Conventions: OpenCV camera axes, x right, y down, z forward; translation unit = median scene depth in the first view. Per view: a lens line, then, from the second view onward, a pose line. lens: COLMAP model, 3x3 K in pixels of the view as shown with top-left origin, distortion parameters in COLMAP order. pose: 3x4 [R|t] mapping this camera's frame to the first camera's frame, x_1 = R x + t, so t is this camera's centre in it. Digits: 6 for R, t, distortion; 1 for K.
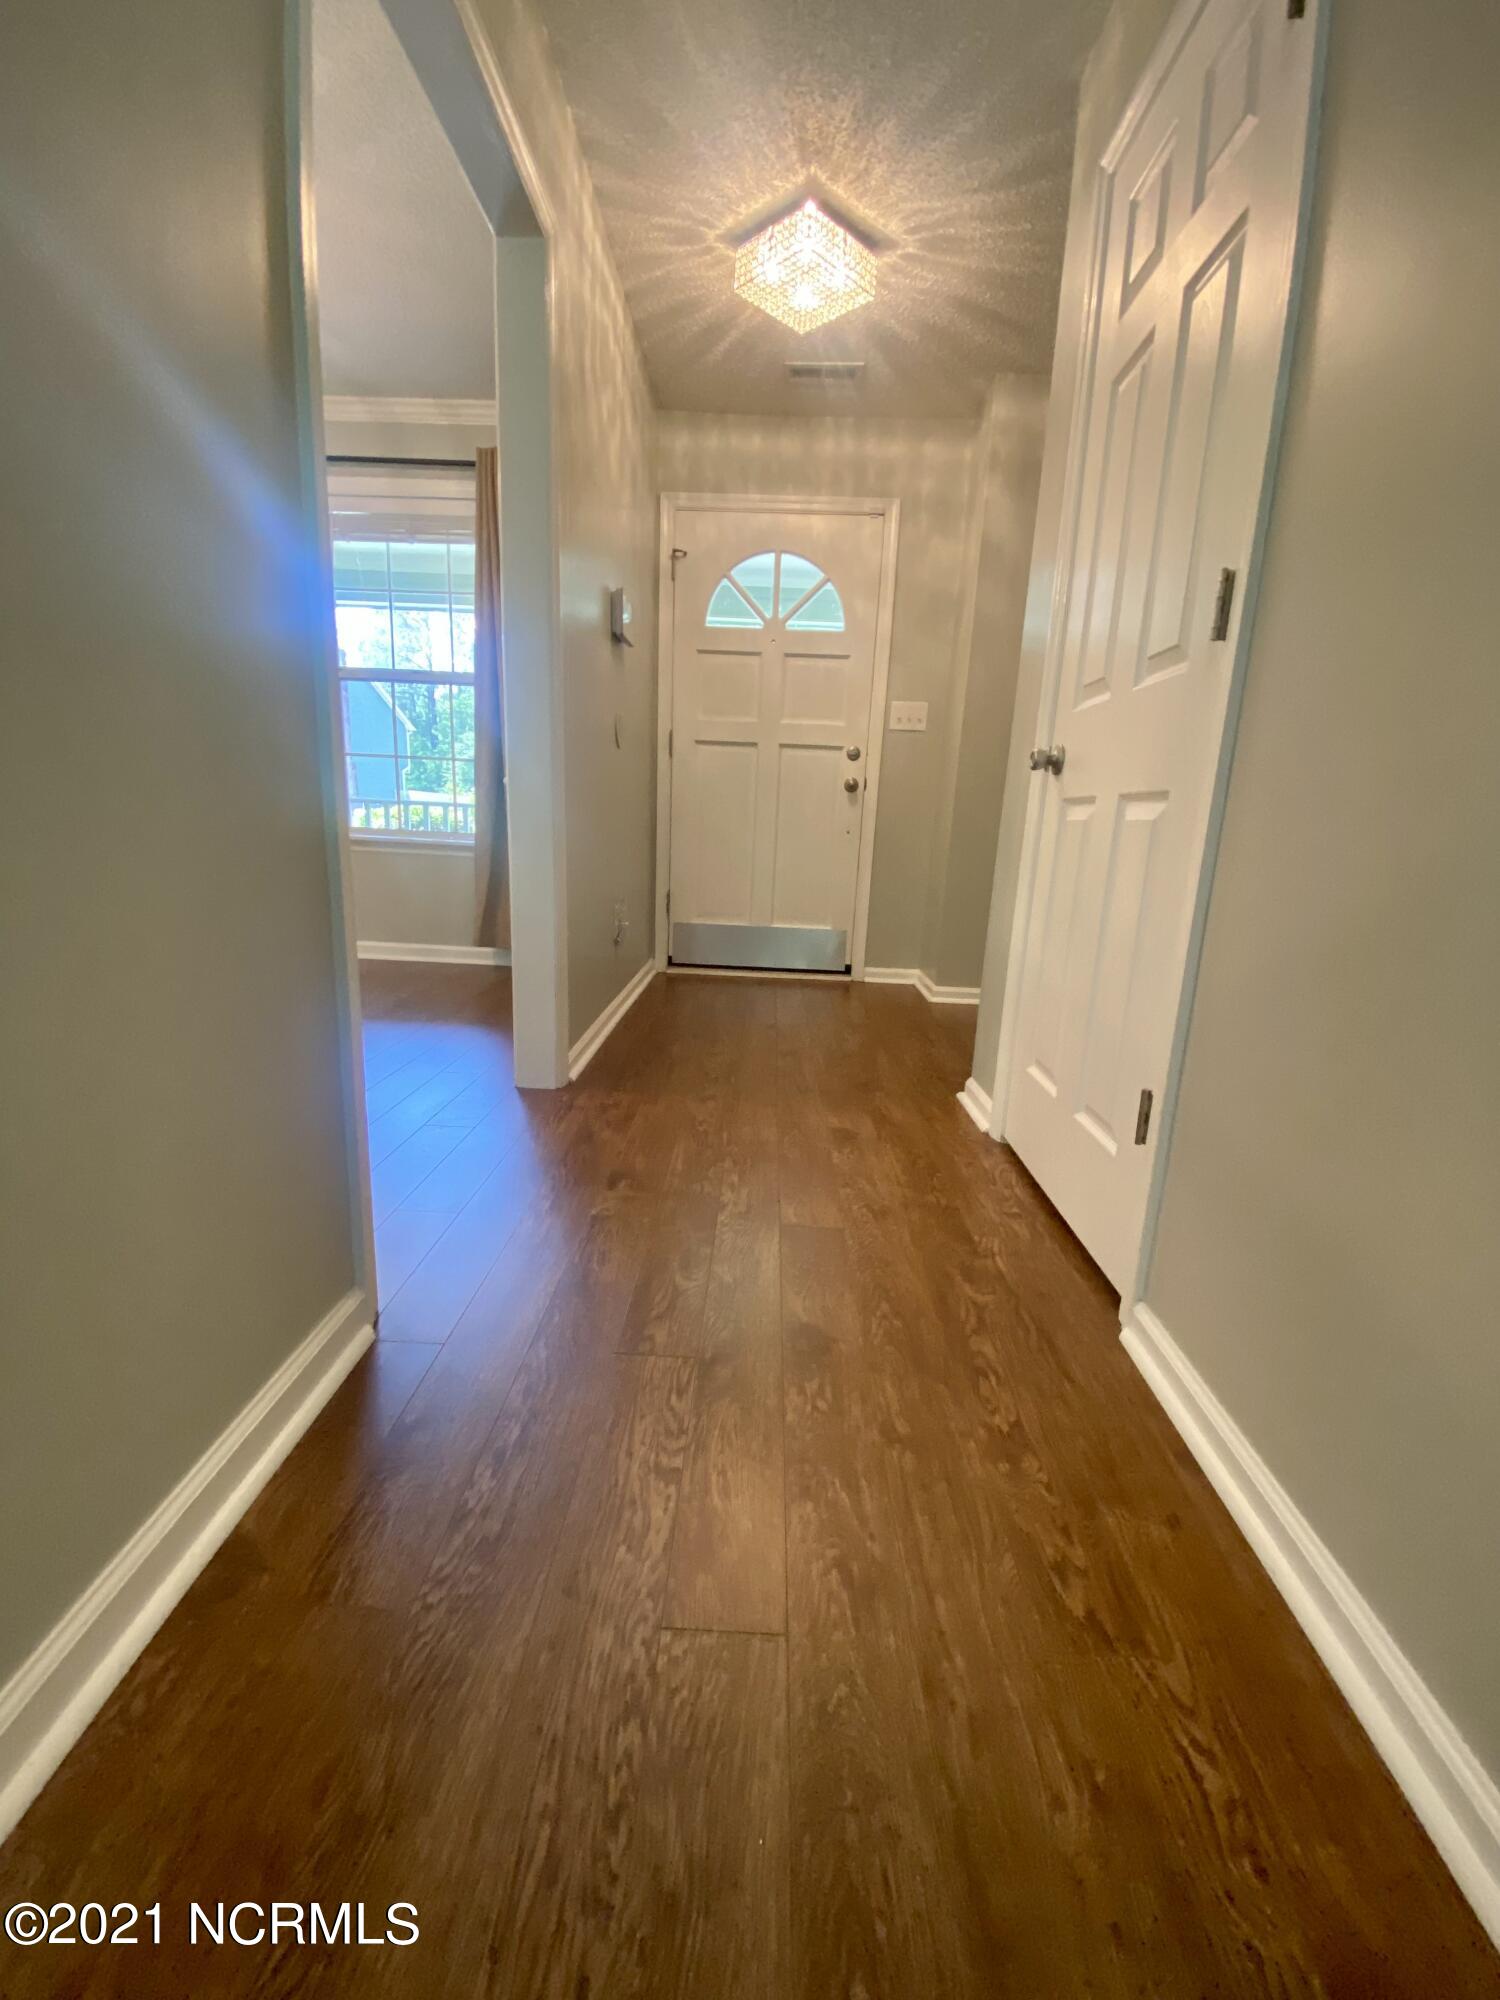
lens RADIAL K [[811.0, 0, 754.8], [0, 811.0, 995.2], [0, 0, 1]] dist [0.027490, -0.022943]
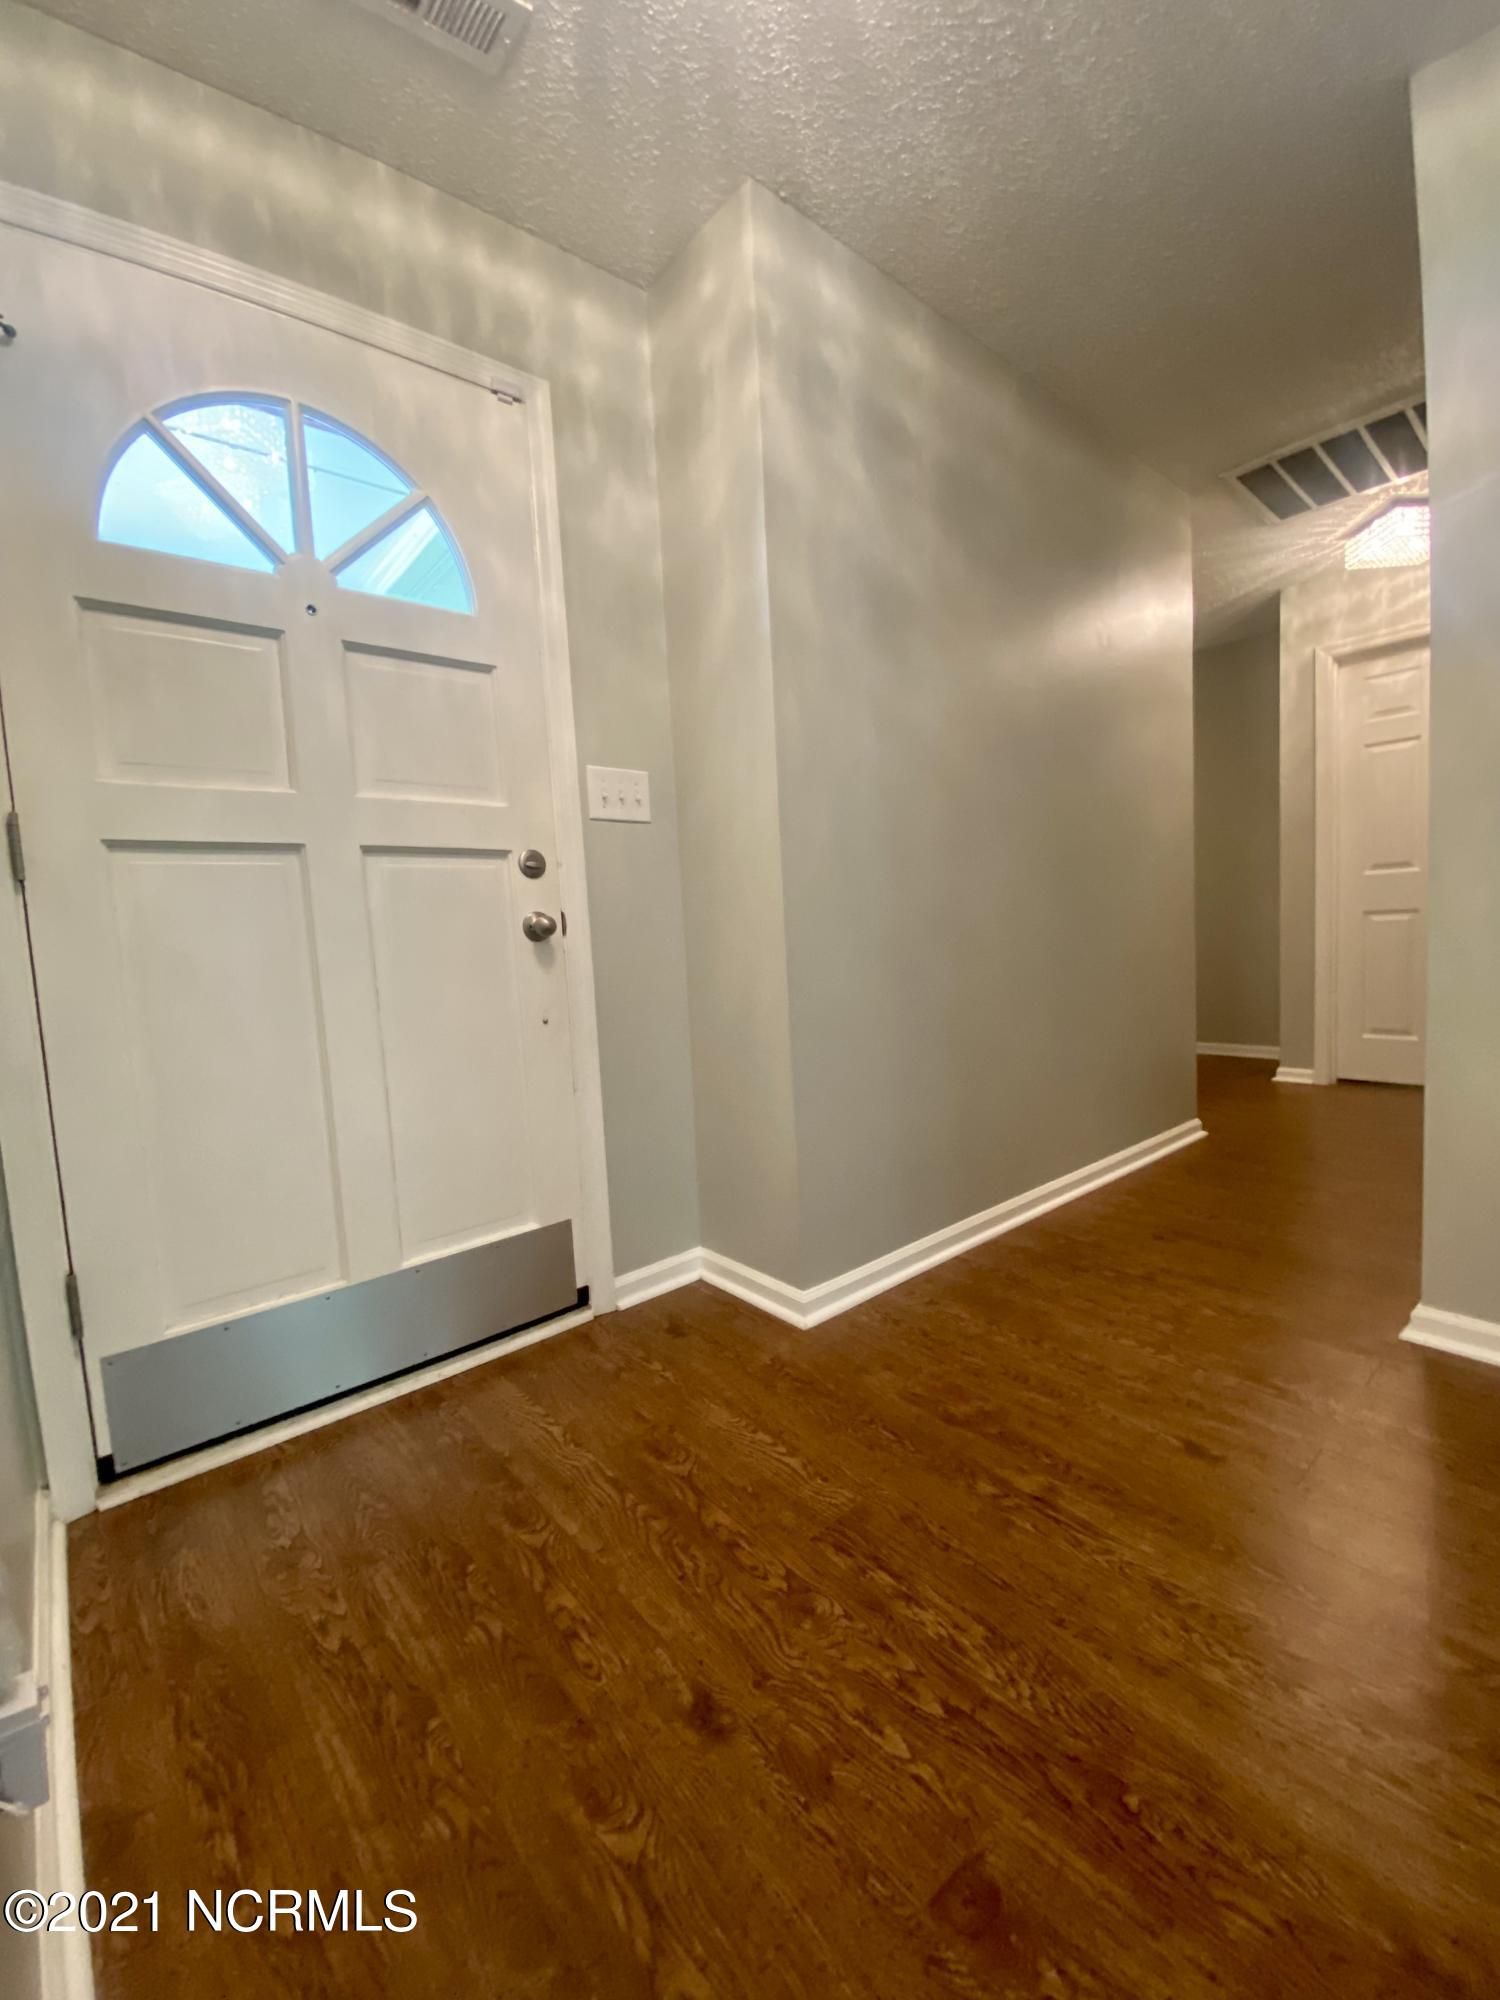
lens RADIAL K [[815.1, 0, 748.6], [0, 815.1, 1010.1], [0, 0, 1]] dist [0.033151, -0.024503]
pose [[0.740956, -0.134464, 0.657954, -0.110100], [0.222971, 0.973428, -0.052163, -0.150772], [-0.633457, 0.185356, 0.751249, 0.541107]]
